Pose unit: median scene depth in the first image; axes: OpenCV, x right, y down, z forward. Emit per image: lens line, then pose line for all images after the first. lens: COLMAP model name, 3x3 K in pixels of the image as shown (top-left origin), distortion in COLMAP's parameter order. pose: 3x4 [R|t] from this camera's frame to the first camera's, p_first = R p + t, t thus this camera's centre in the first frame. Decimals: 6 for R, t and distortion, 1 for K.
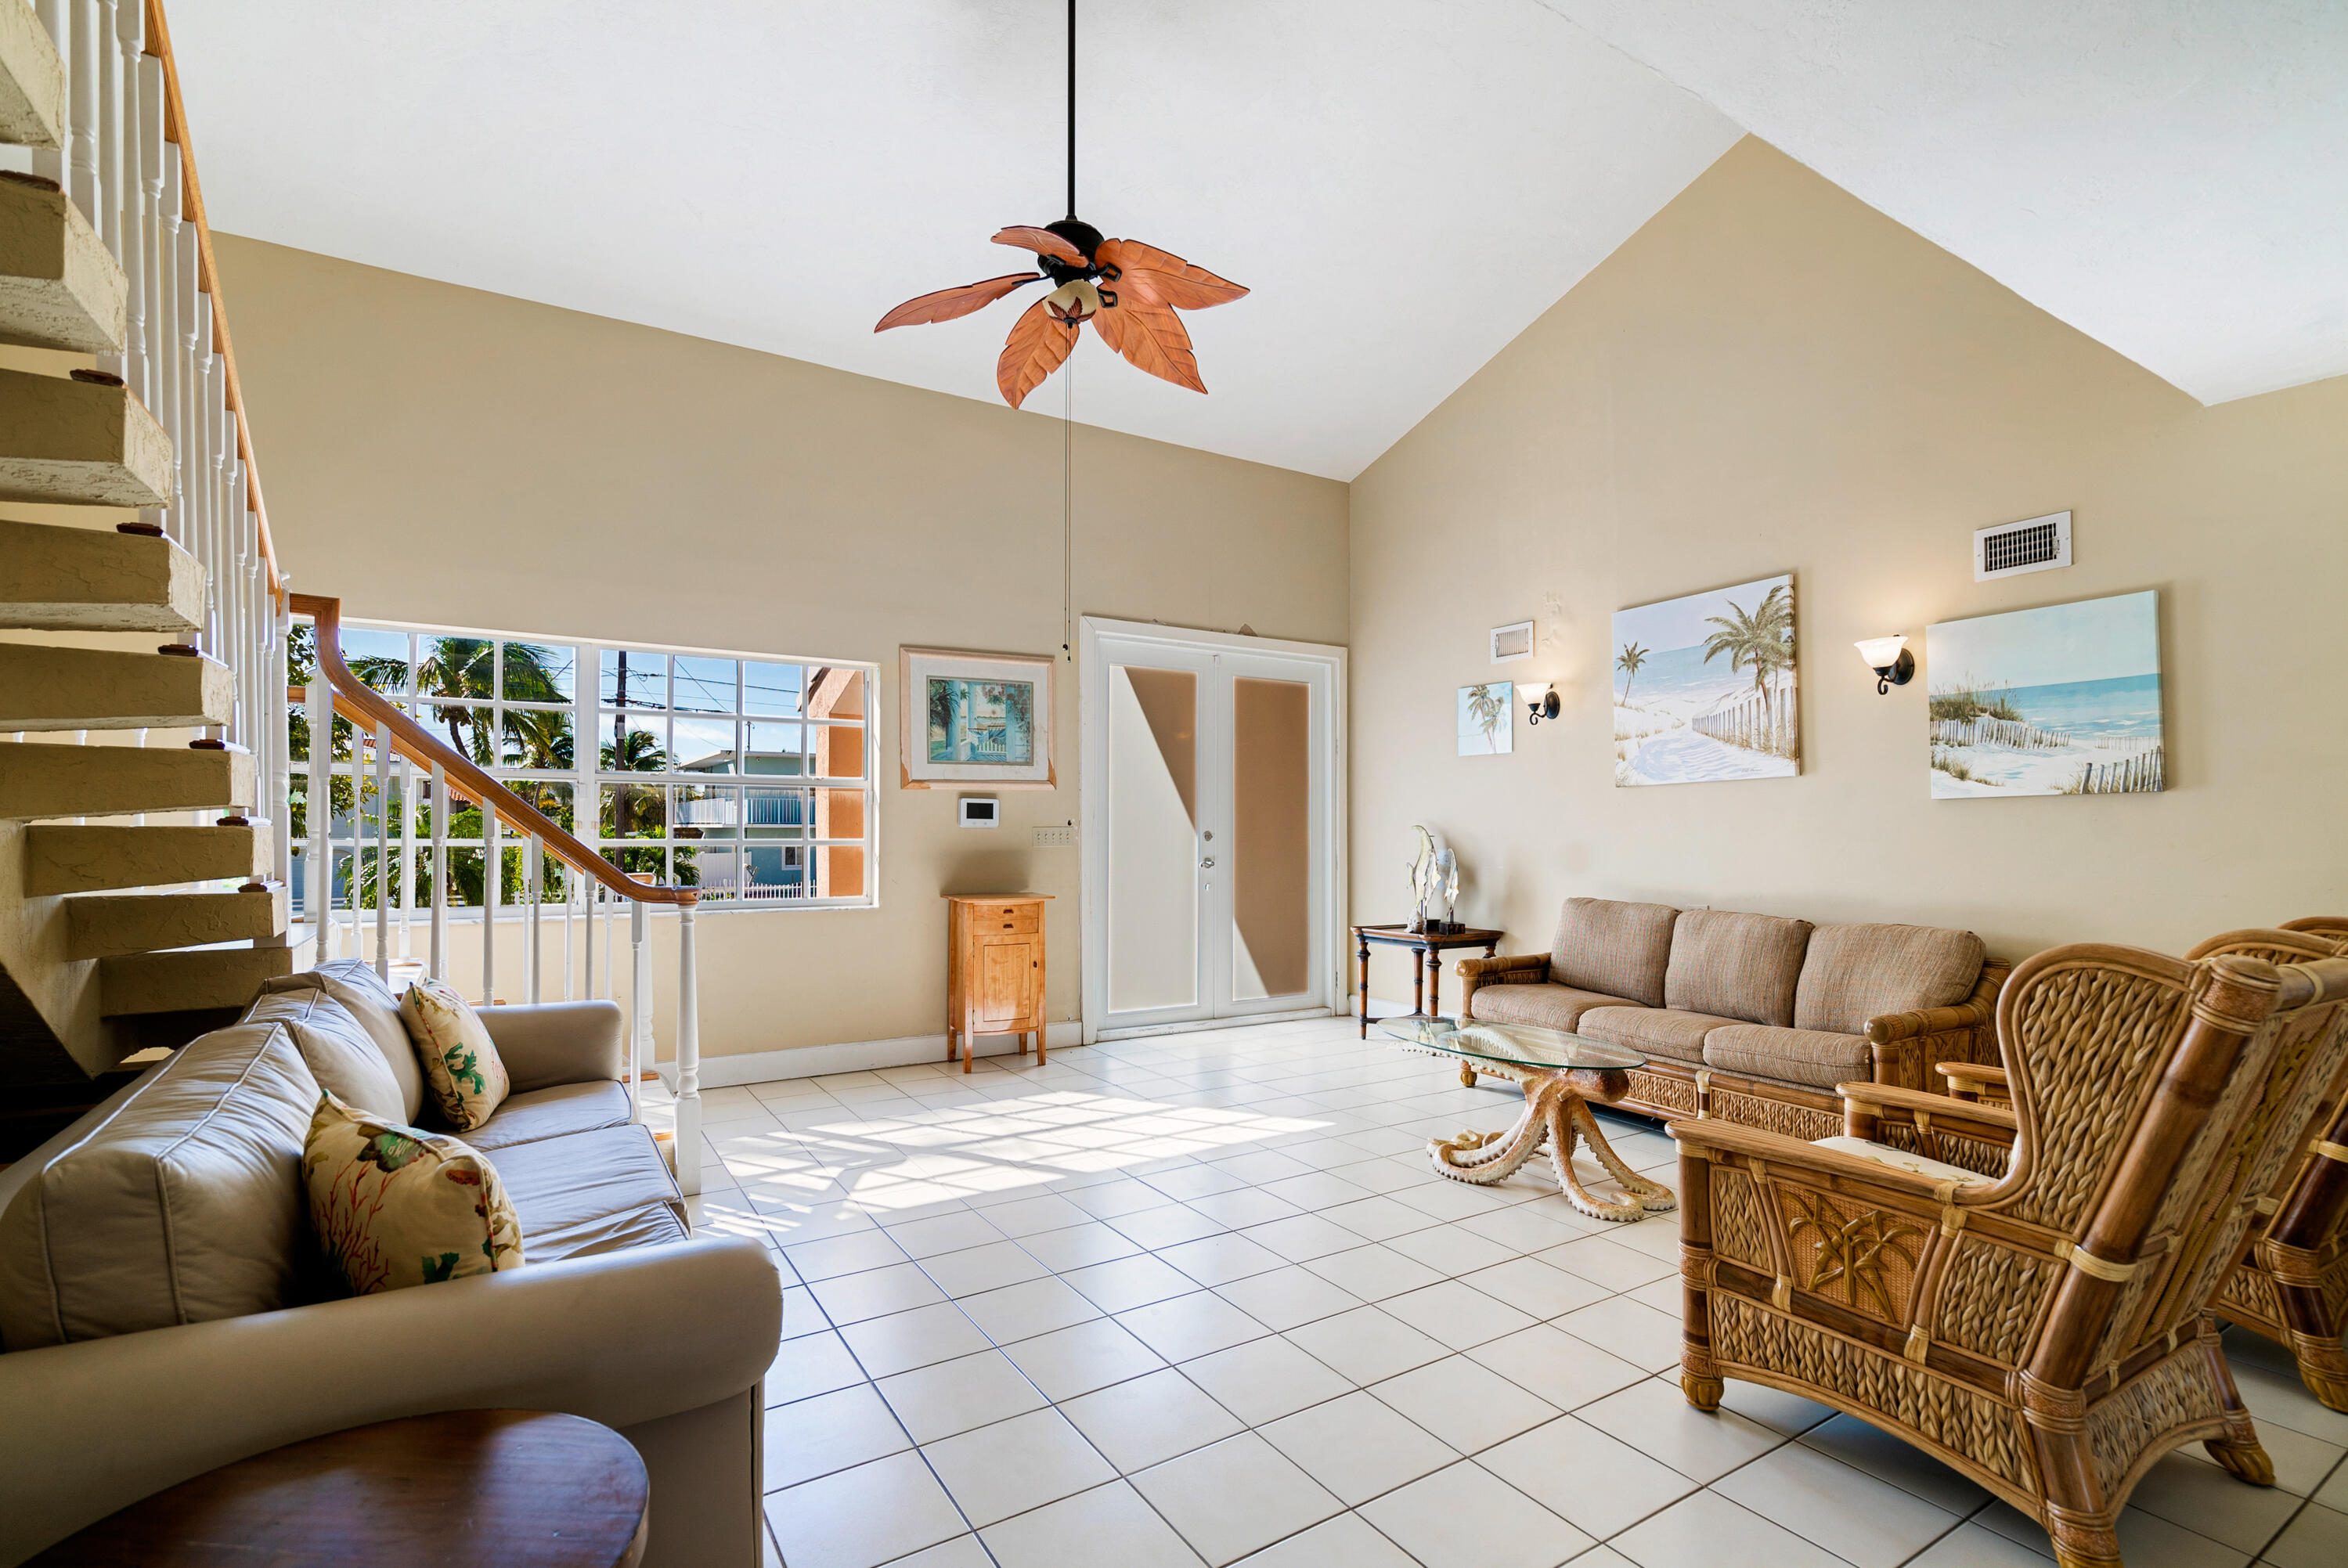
lens RADIAL K [[1086.6, 0, 1168.5], [0, 1086.6, 821.3], [0, 0, 1]] dist [0.000034, 0.000810]
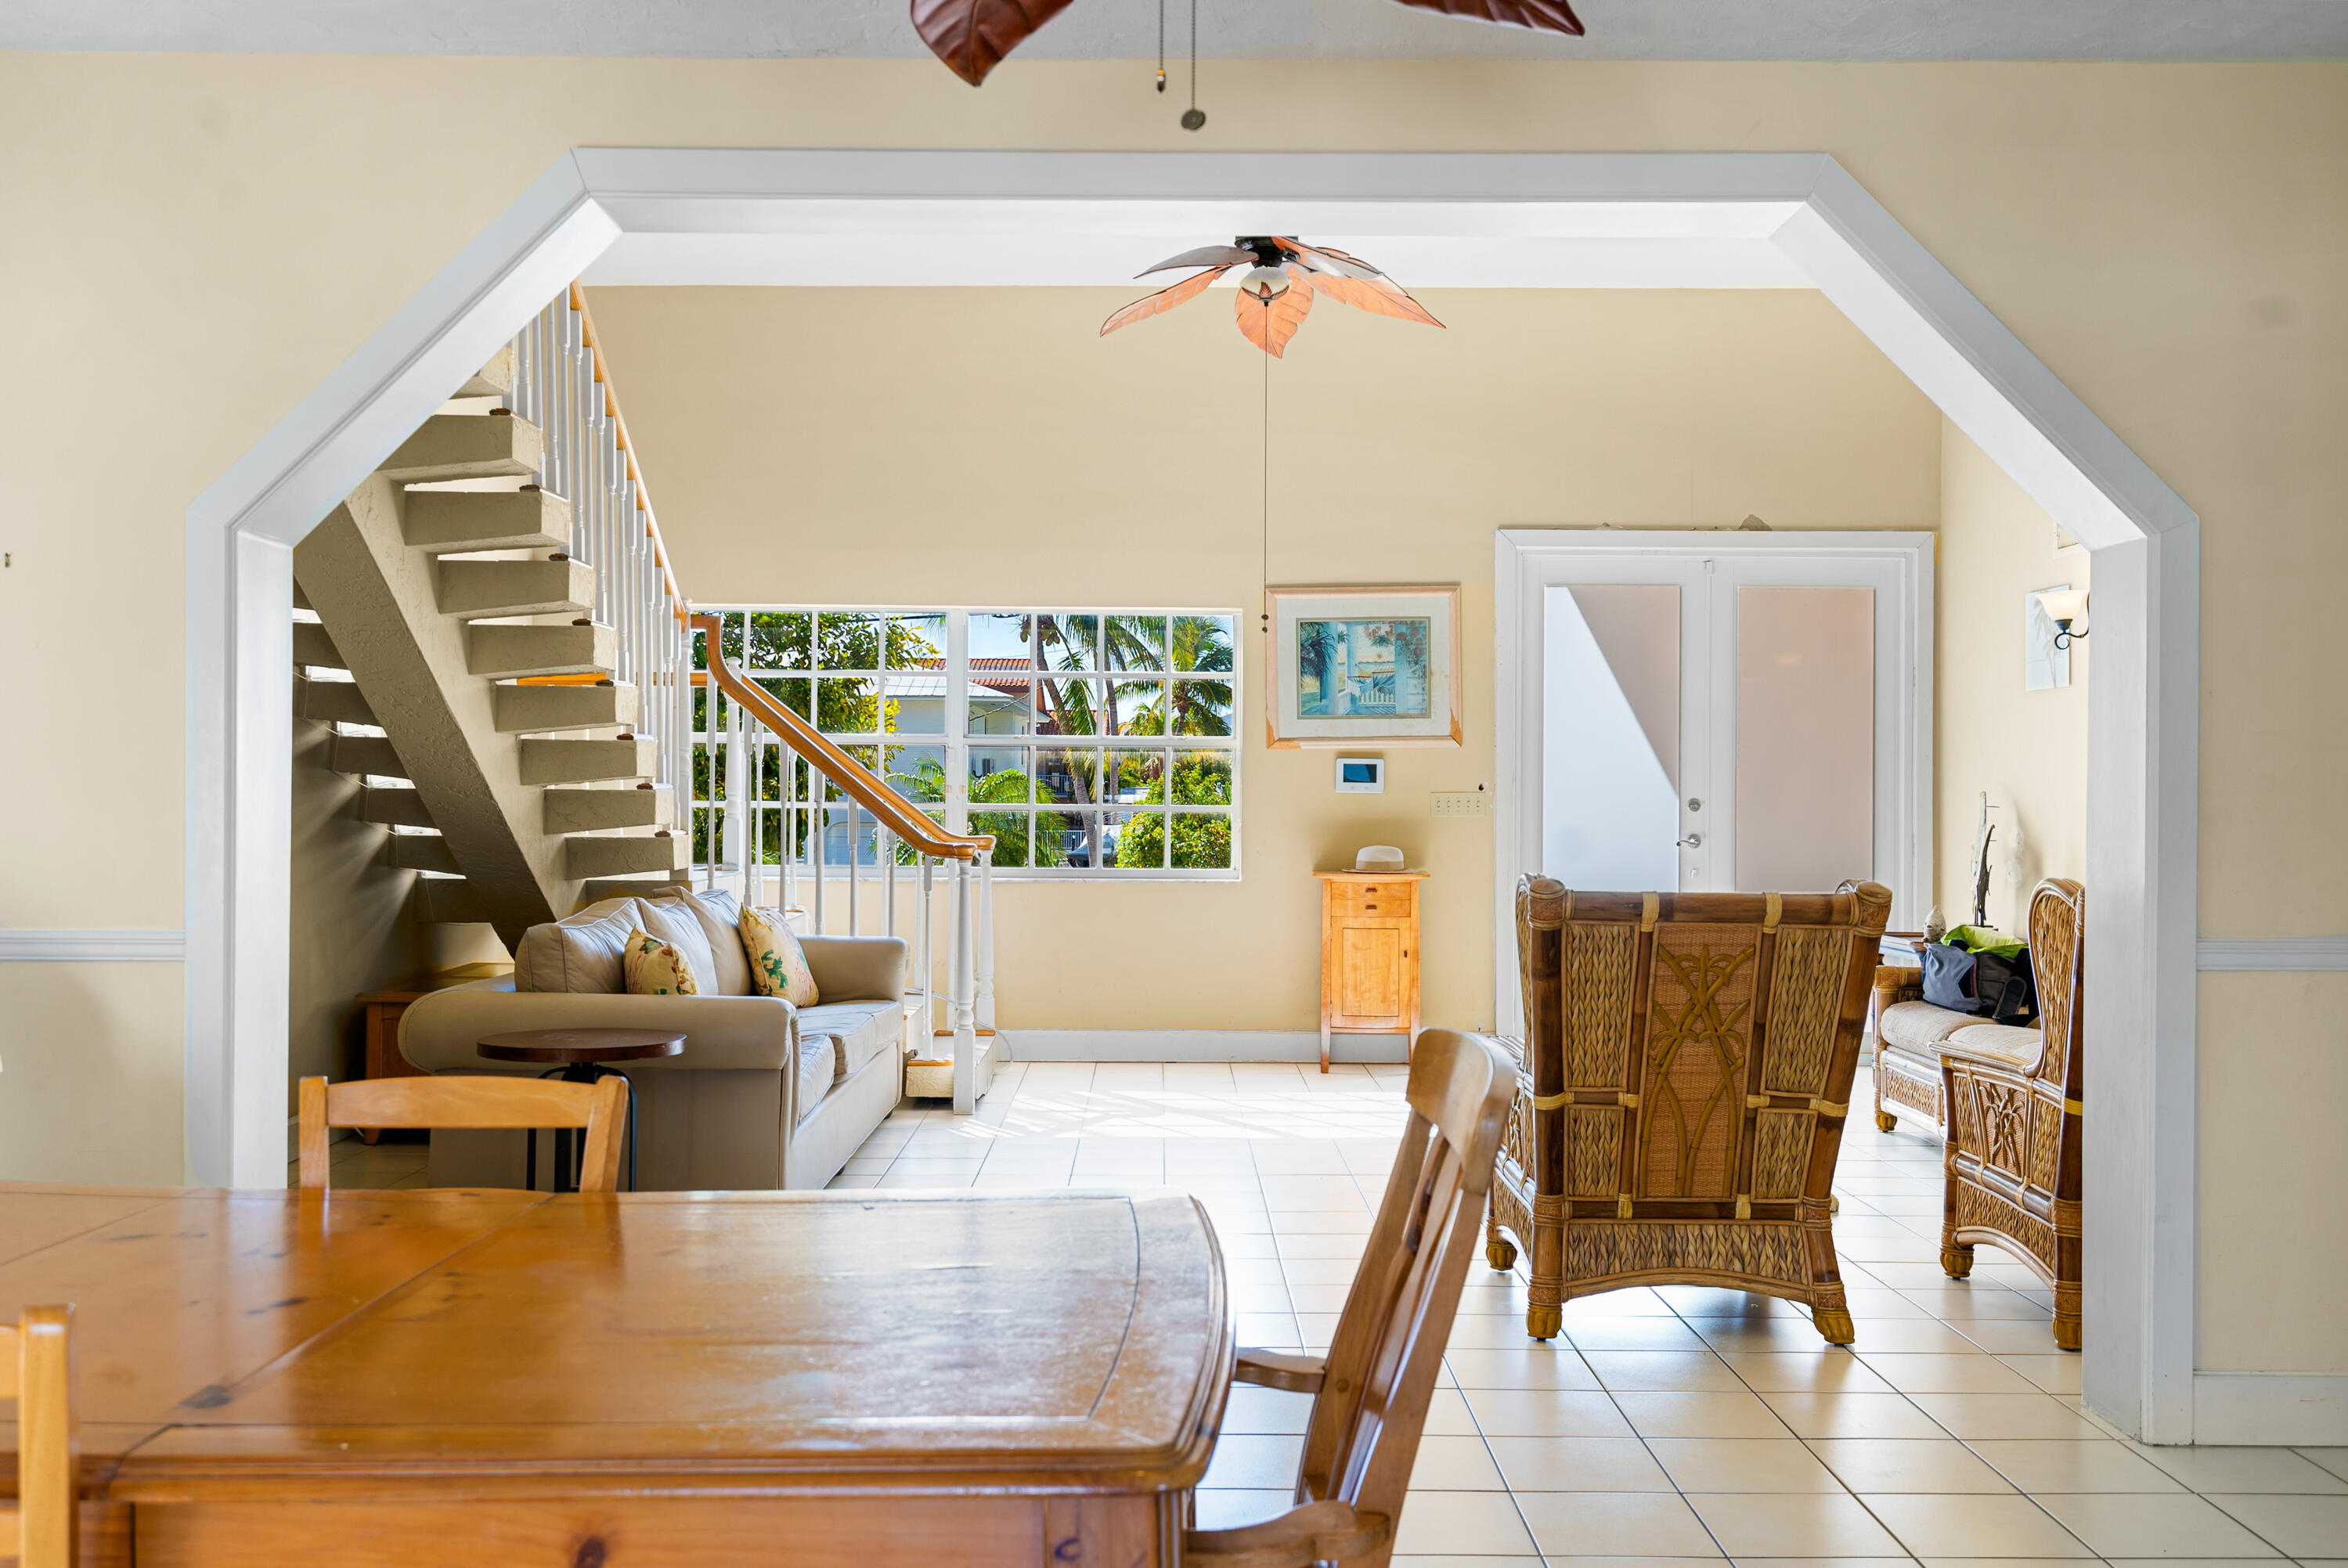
lens RADIAL K [[2077.2, 0, 1178.9], [0, 2077.2, 792.1], [0, 0, 1]] dist [-0.001944, -0.001007]
pose [[0.855475, 0.001754, -0.517841, 0.623554], [0.000542, 0.999991, 0.004281, -0.002167], [0.517843, -0.003943, 0.855466, -0.529380]]
